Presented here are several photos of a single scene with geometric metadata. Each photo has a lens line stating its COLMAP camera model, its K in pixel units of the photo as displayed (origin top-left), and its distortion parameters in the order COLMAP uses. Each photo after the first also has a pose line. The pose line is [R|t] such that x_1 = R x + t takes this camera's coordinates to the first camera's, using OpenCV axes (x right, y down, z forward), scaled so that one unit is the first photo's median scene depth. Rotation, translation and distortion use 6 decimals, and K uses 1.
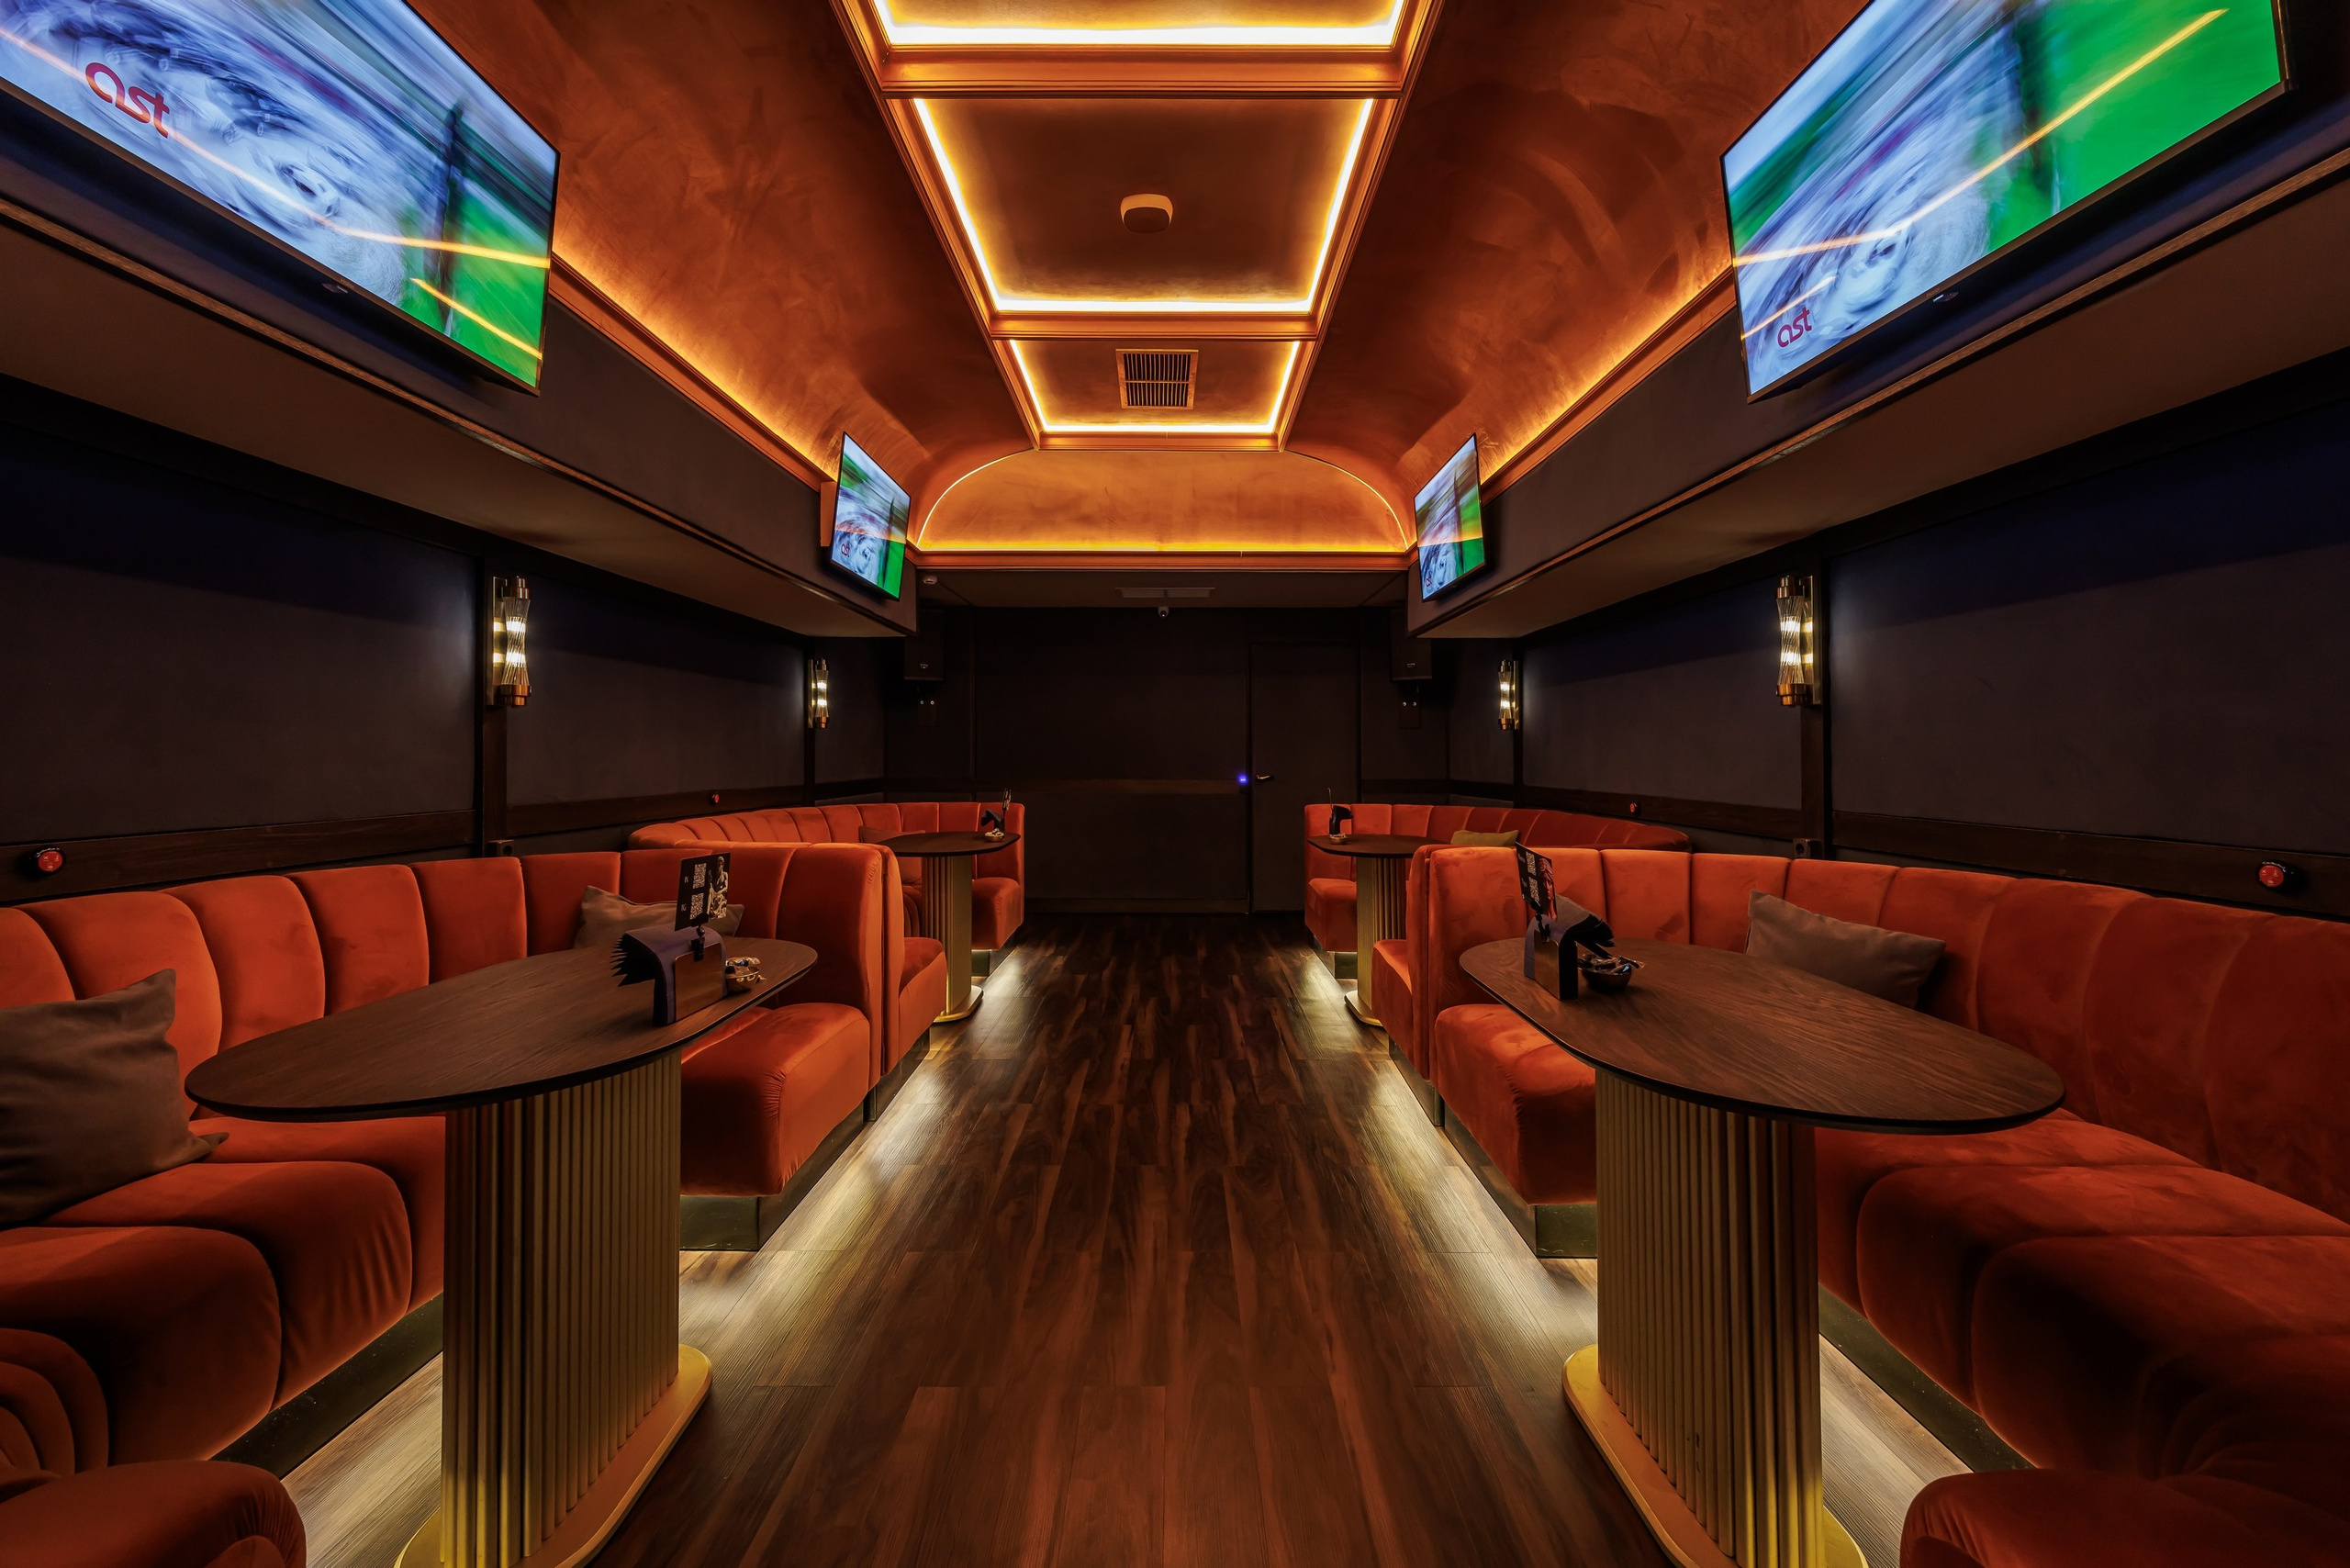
lens RADIAL K [[935.7, 0, 1165.0], [0, 935.7, 749.9], [0, 0, 1]] dist [0.011352, 0.000863]
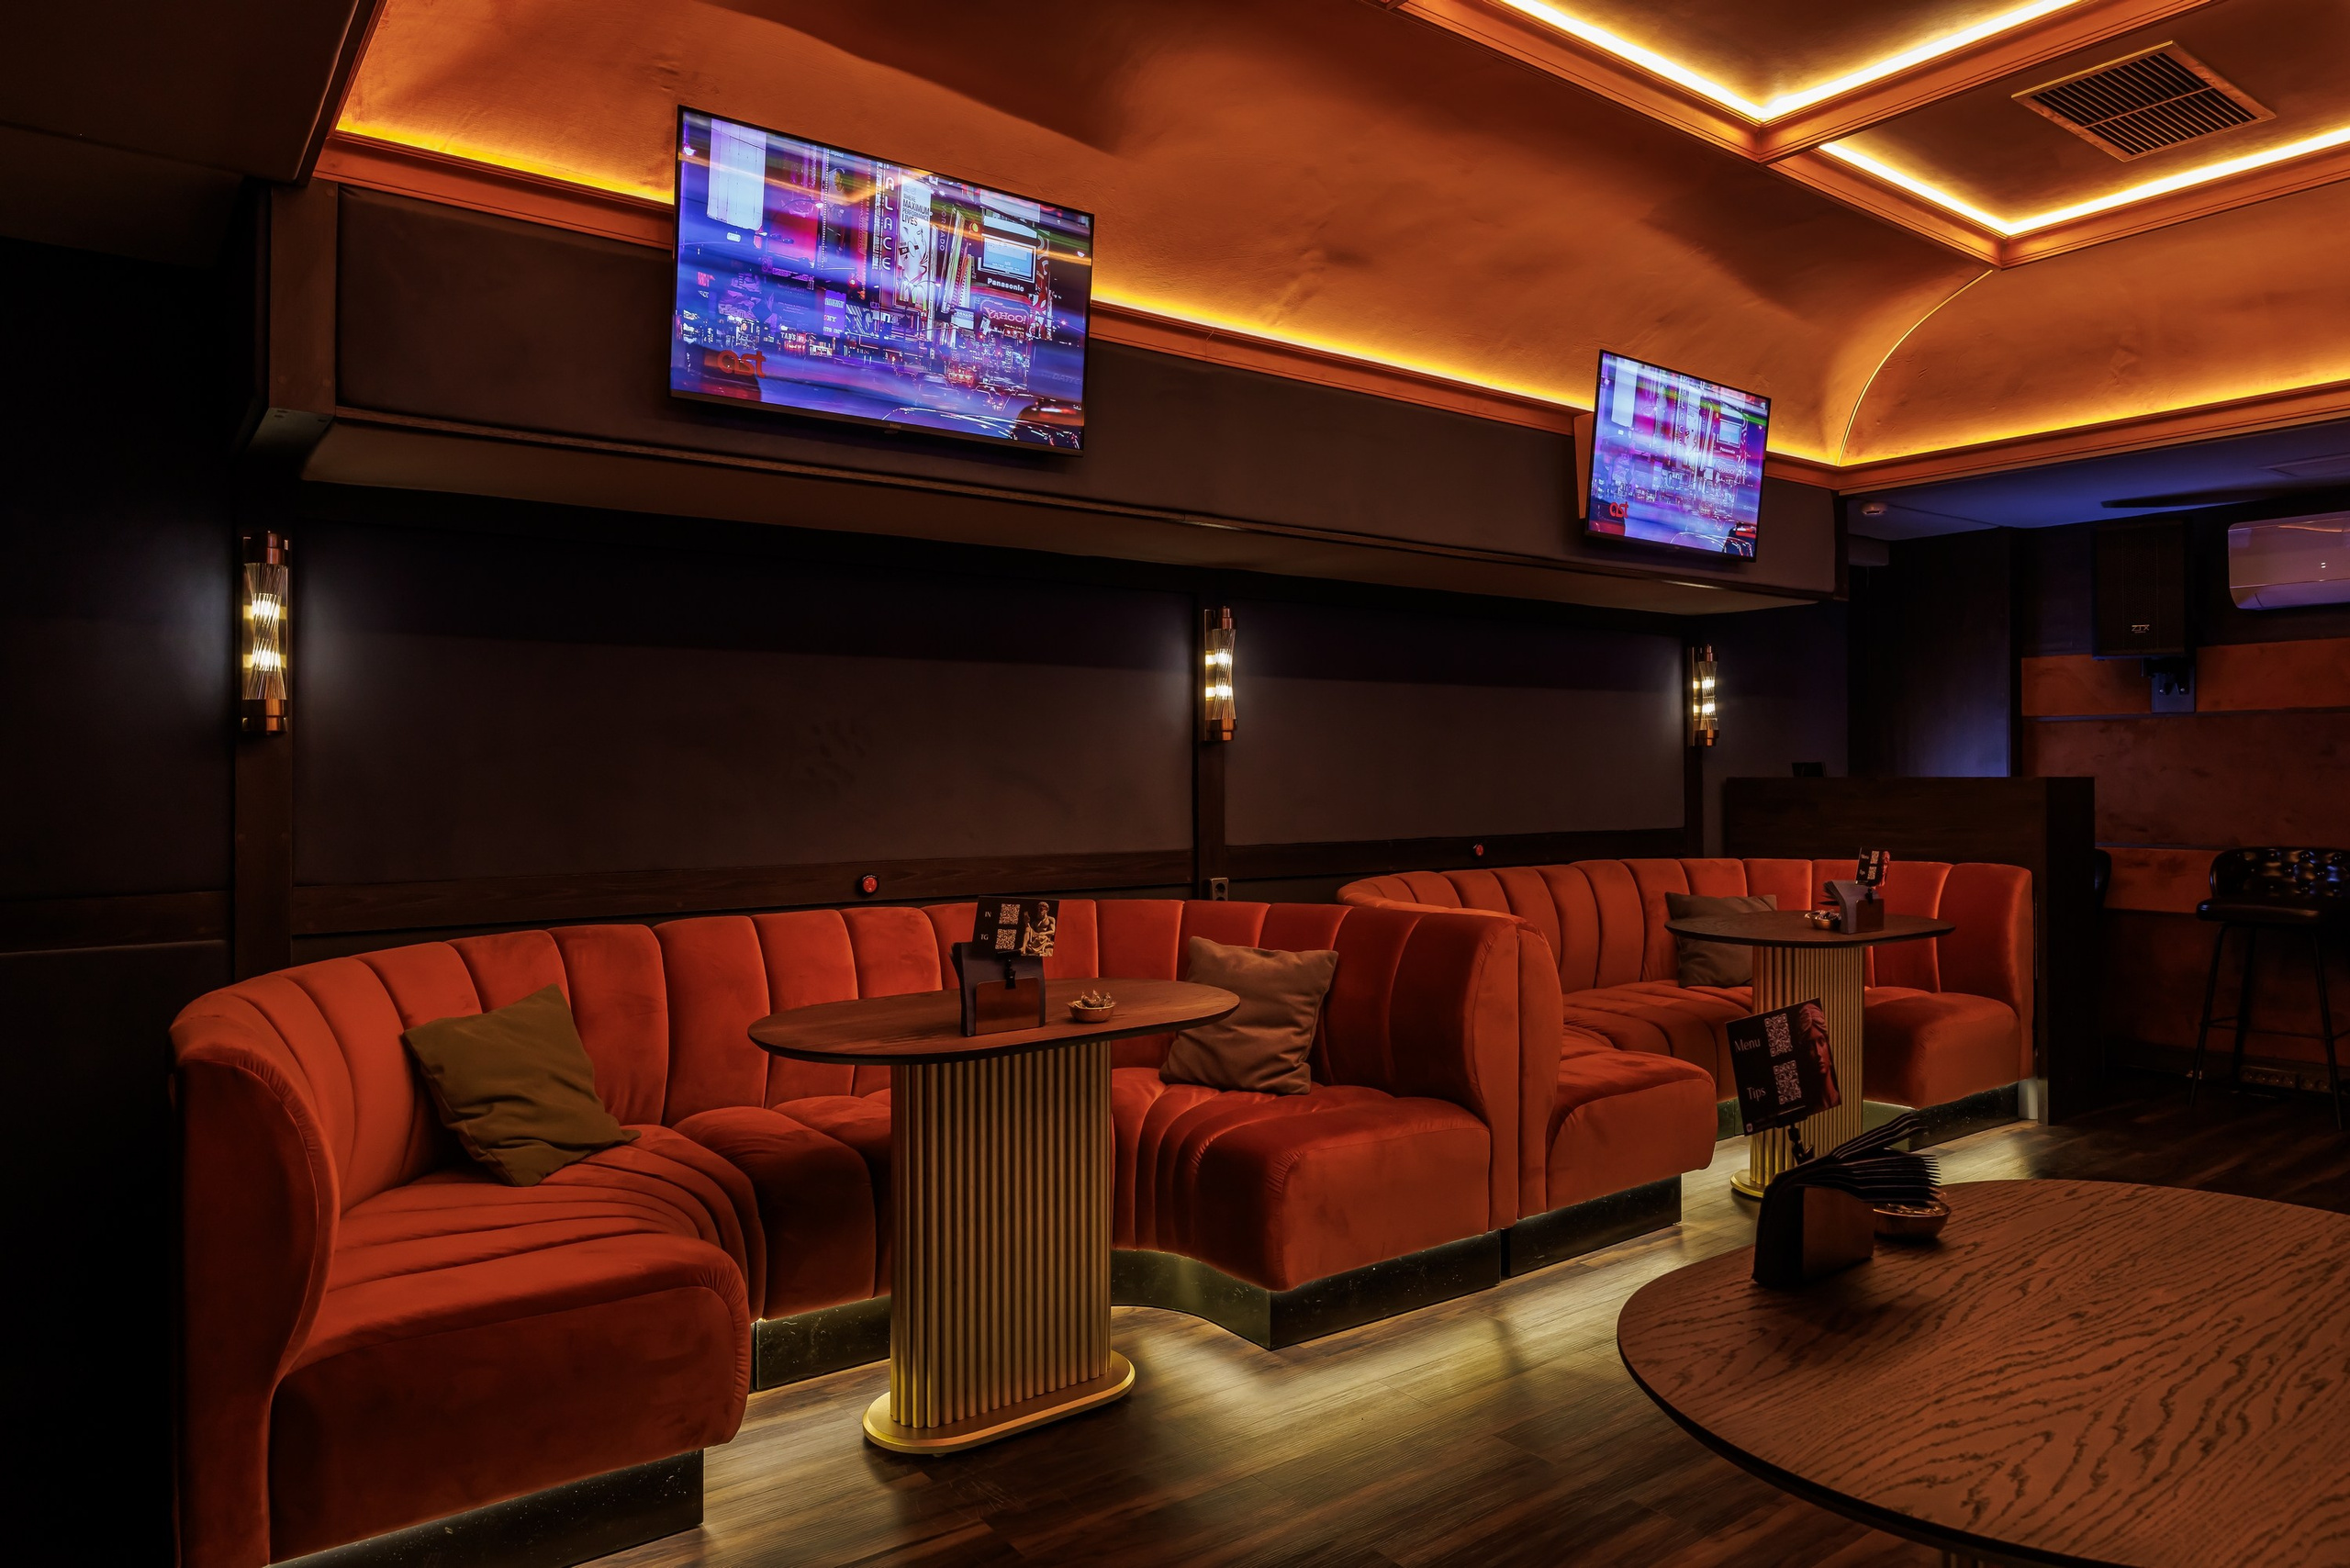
lens RADIAL K [[1498.5, 0, 1183.2], [0, 1498.5, 754.2], [0, 0, 1]] dist [0.006459, -0.002067]
pose [[0.612270, -0.010573, -0.790578, 0.491258], [0.007863, 0.999943, -0.007283, -0.022756], [0.790609, -0.001757, 0.612318, 0.034671]]
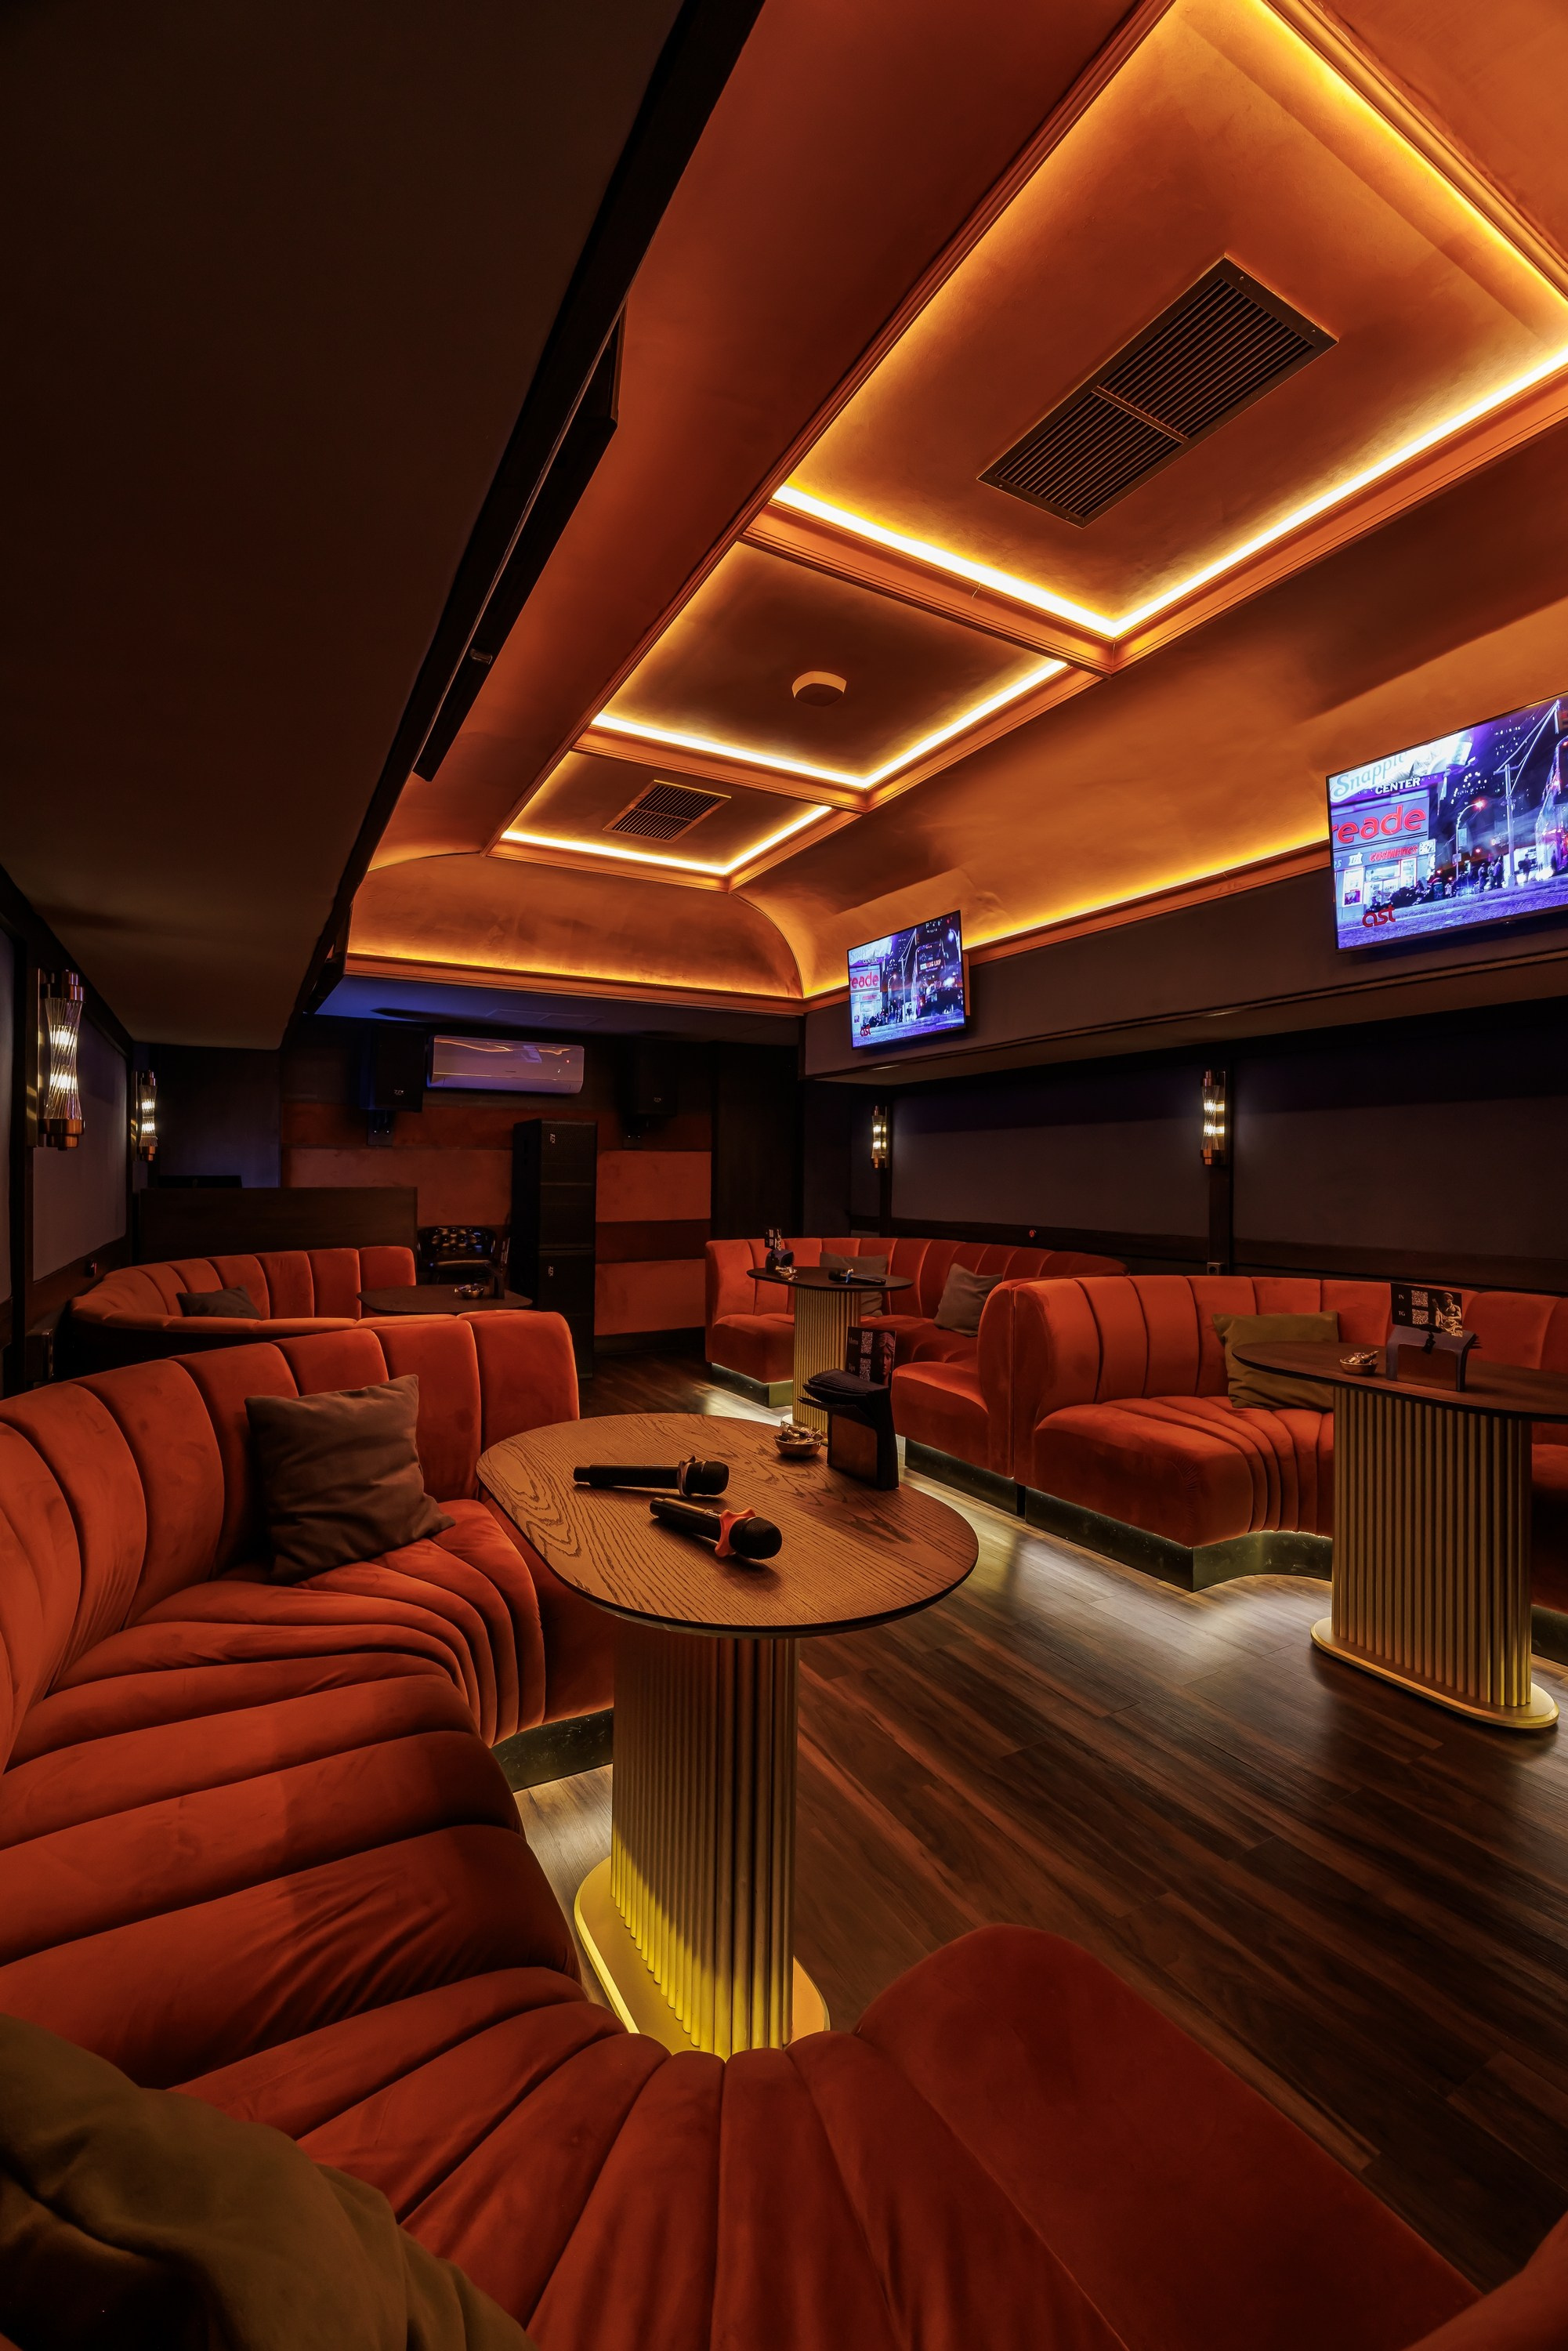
lens RADIAL K [[967.6, 0, 786.0], [0, 967.6, 1186.4], [0, 0, 1]] dist [-0.029653, -0.000176]
pose [[0.863496, -0.003056, 0.504346, -0.583328], [-0.005354, 0.999870, 0.015226, -0.031365], [-0.504327, -0.015848, 0.863367, 0.089404]]
